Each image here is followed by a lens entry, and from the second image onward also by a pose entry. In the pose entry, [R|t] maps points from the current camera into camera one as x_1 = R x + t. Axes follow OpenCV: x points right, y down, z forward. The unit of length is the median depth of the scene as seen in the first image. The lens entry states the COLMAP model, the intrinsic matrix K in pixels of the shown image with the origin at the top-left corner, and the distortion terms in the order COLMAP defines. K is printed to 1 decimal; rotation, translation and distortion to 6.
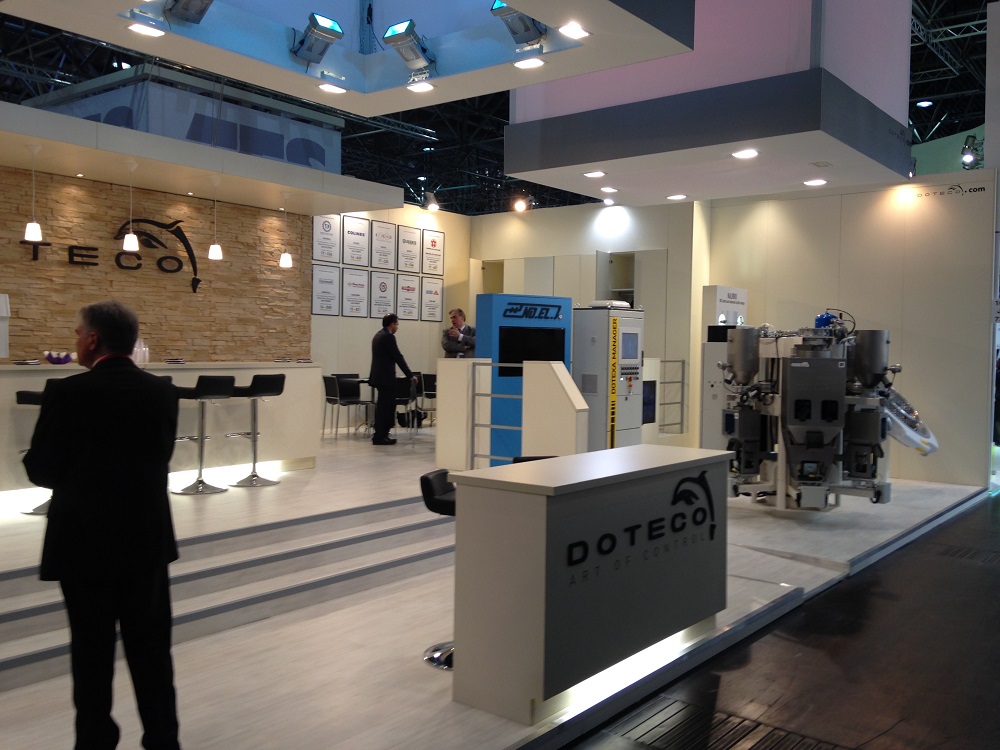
lens RADIAL K [[900.2, 0, 496.4], [0, 900.2, 370.4], [0, 0, 1]] dist [0.198478, -0.351367]
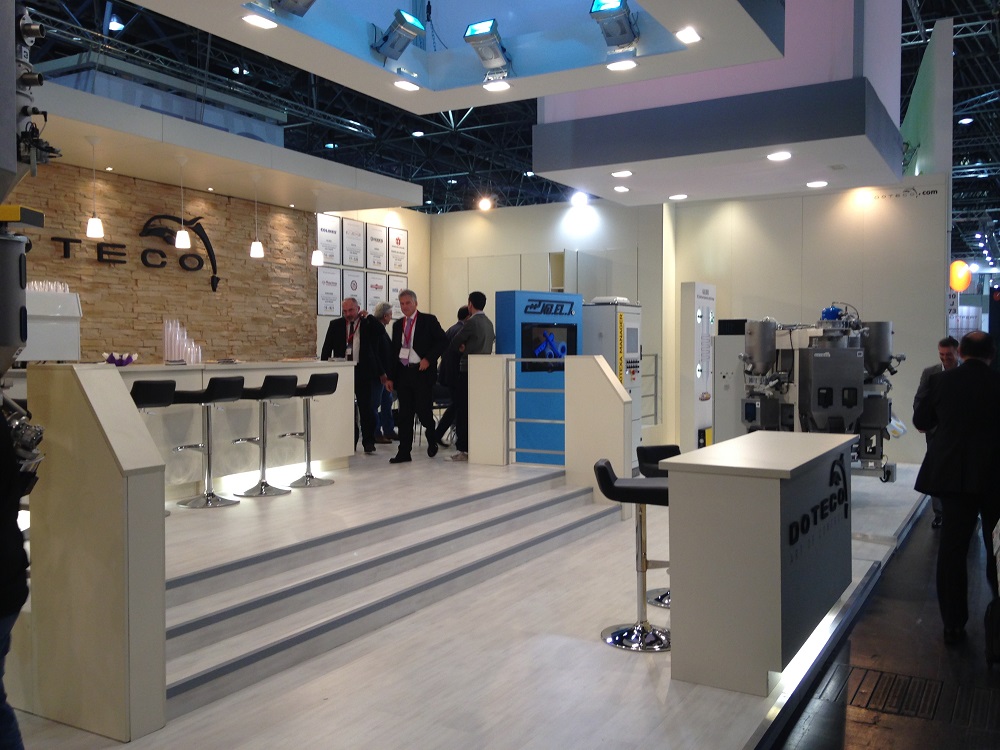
lens RADIAL K [[900.2, 0, 496.4], [0, 900.2, 370.4], [0, 0, 1]] dist [0.198478, -0.351367]
pose [[0.989372, -0.018907, 0.144175, -0.185417], [0.018760, 0.999821, 0.002379, 0.002100], [-0.144194, 0.000351, 0.989549, -0.001055]]
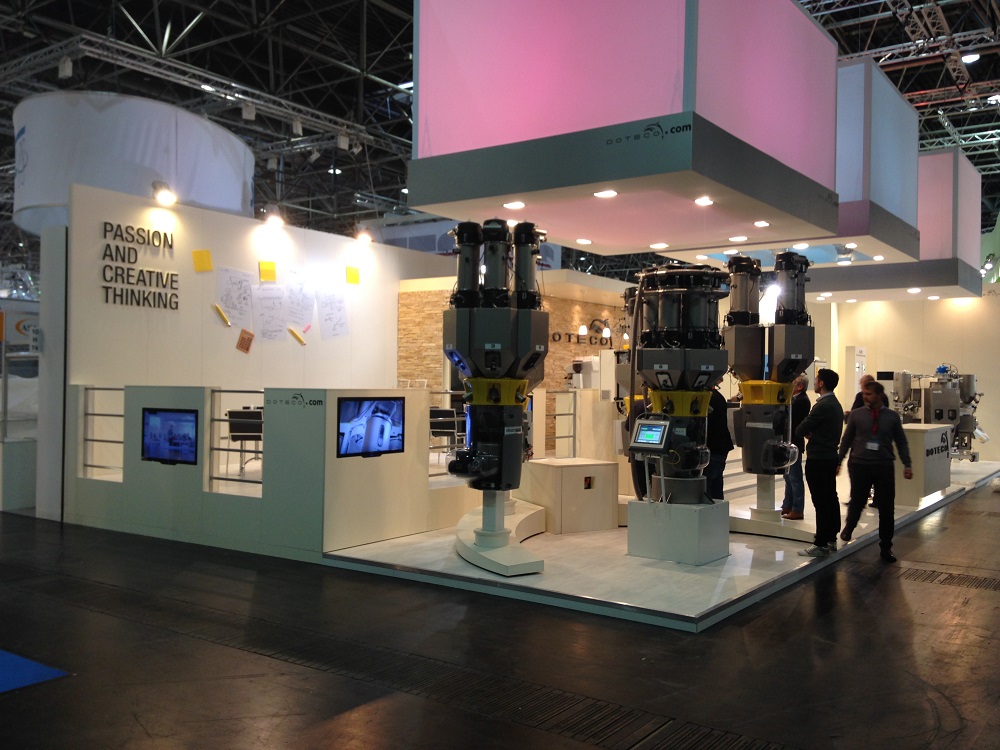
lens RADIAL K [[900.2, 0, 496.4], [0, 900.2, 370.4], [0, 0, 1]] dist [0.198478, -0.351367]
pose [[0.999091, -0.001313, 0.042609, -0.676038], [0.002882, 0.999319, -0.036780, 0.017338], [-0.042532, 0.036869, 0.998415, -0.923243]]
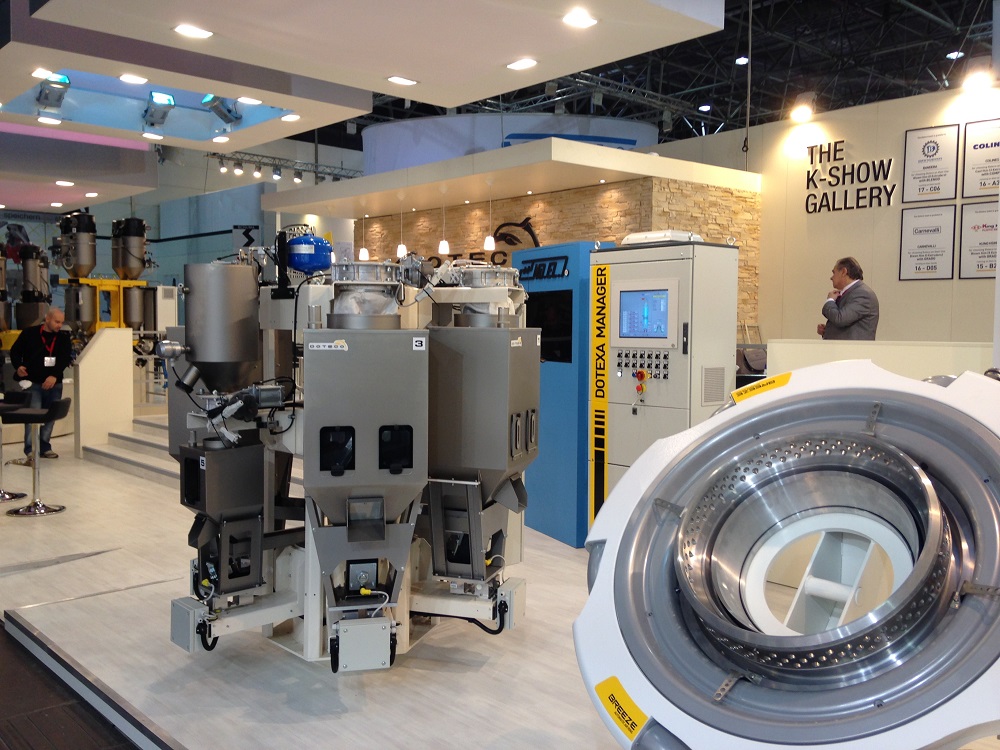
lens RADIAL K [[900.2, 0, 496.4], [0, 900.2, 370.4], [0, 0, 1]] dist [0.198478, -0.351367]
pose [[-0.160875, 0.033142, -0.986418, 0.827406], [-0.034401, 0.998640, 0.039163, -0.014022], [0.986375, 0.040234, -0.159516, 1.195788]]
